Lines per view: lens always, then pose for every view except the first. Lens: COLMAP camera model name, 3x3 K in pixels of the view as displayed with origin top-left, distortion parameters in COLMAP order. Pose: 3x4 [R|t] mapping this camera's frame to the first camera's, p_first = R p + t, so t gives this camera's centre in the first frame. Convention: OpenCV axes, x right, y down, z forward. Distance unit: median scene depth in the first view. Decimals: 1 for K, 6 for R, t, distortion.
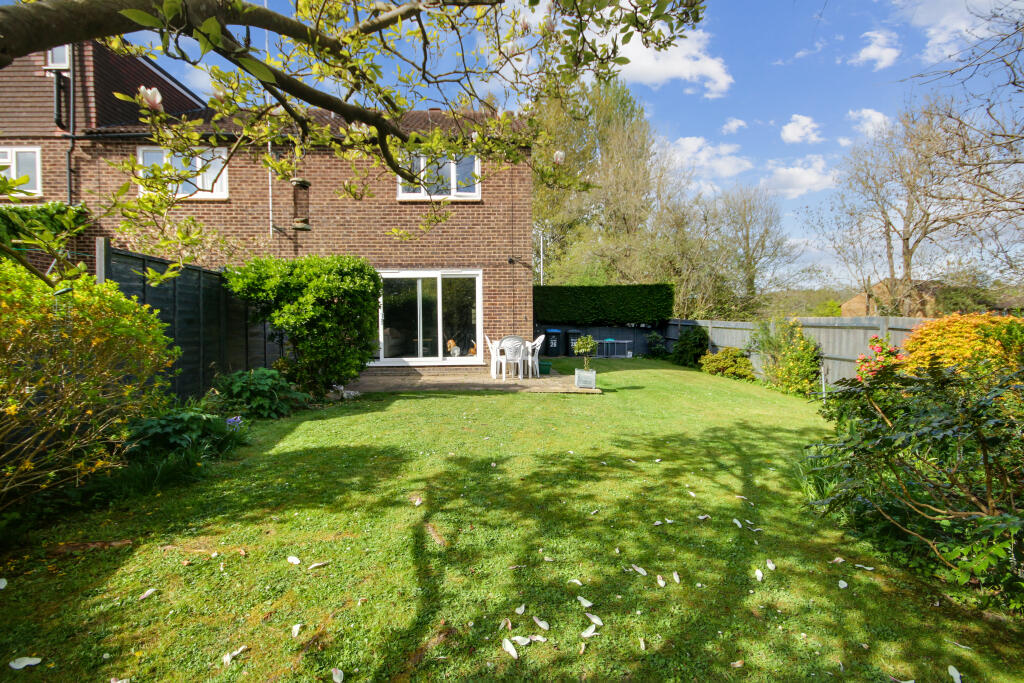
lens RADIAL K [[480.7, 0, 512.0], [0, 480.7, 341.5], [0, 0, 1]] dist [0.028642, -0.011575]
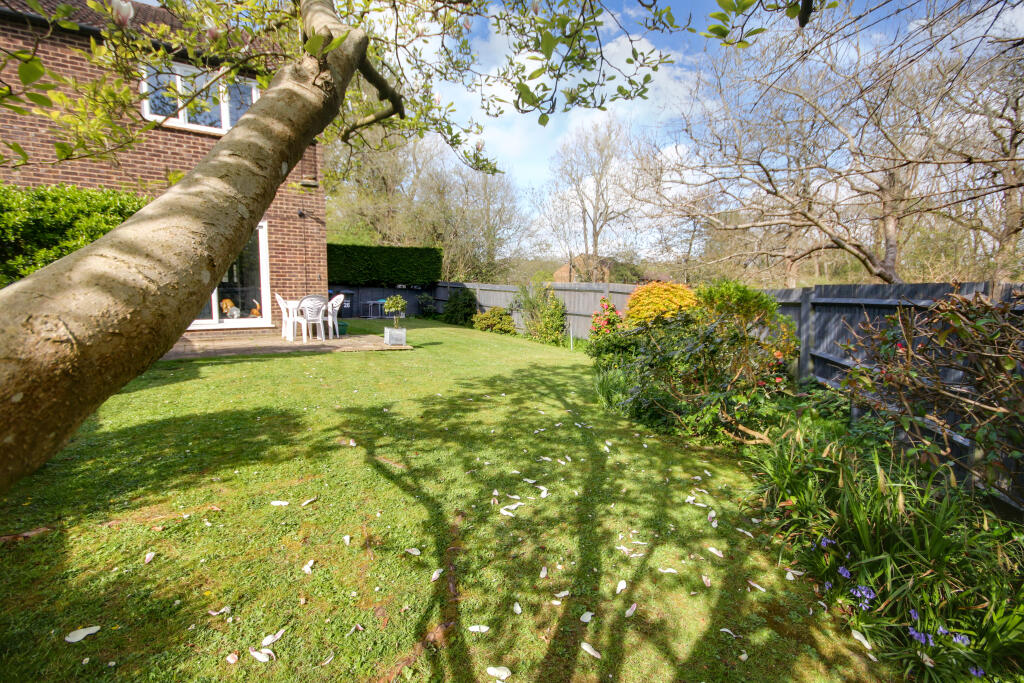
lens RADIAL K [[496.5, 0, 512.0], [0, 496.5, 341.5], [0, 0, 1]] dist [0.021775, 0.000705]
pose [[0.849458, -0.041817, 0.525997, -0.174132], [0.003462, 0.997275, 0.073693, 0.007873], [-0.527646, -0.060778, 0.847287, -0.047411]]
